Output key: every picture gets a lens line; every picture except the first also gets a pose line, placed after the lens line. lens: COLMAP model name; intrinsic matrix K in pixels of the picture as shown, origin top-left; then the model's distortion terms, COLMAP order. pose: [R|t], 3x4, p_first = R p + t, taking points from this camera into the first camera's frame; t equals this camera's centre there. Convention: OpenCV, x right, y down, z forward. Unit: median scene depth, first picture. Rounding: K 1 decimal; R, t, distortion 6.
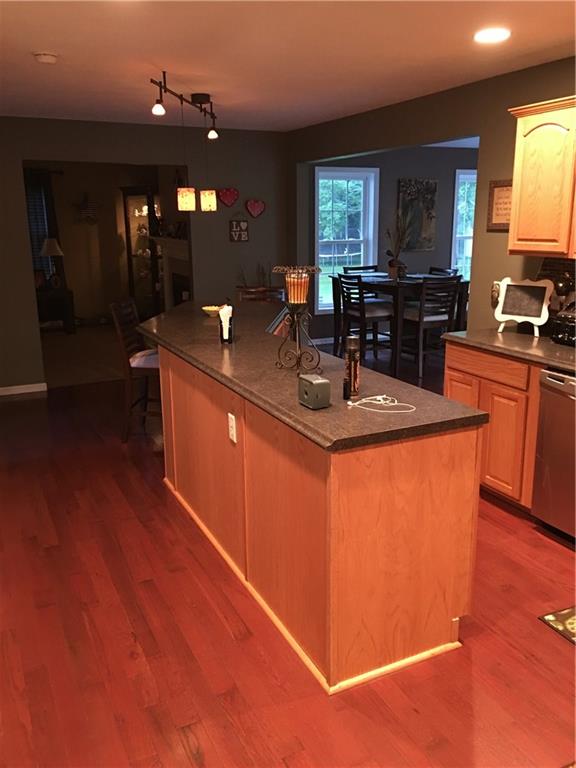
lens RADIAL K [[657.9, 0, 284.5], [0, 657.9, 385.3], [0, 0, 1]] dist [0.072050, -0.091905]
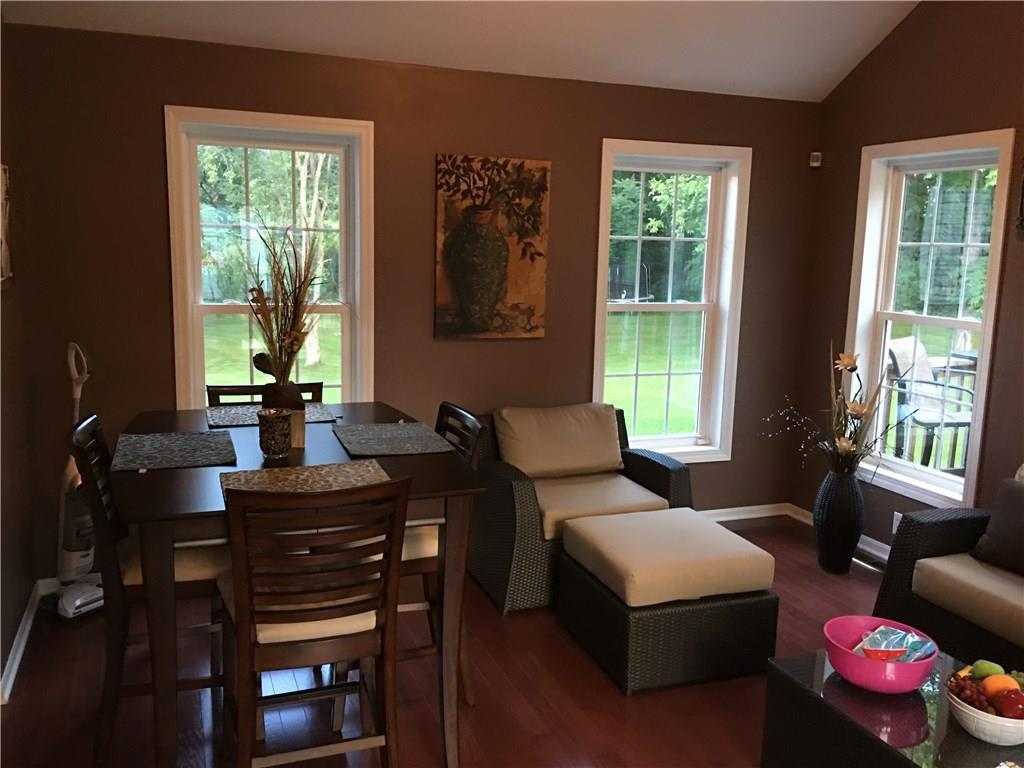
lens RADIAL K [[877.2, 0, 502.8], [0, 877.2, 383.7], [0, 0, 1]] dist [0.072050, -0.091905]
pose [[0.995686, 0.041878, -0.082795, 0.252146], [-0.049140, 0.994934, -0.087708, -0.132114], [0.078702, 0.091398, 0.992700, 0.493807]]
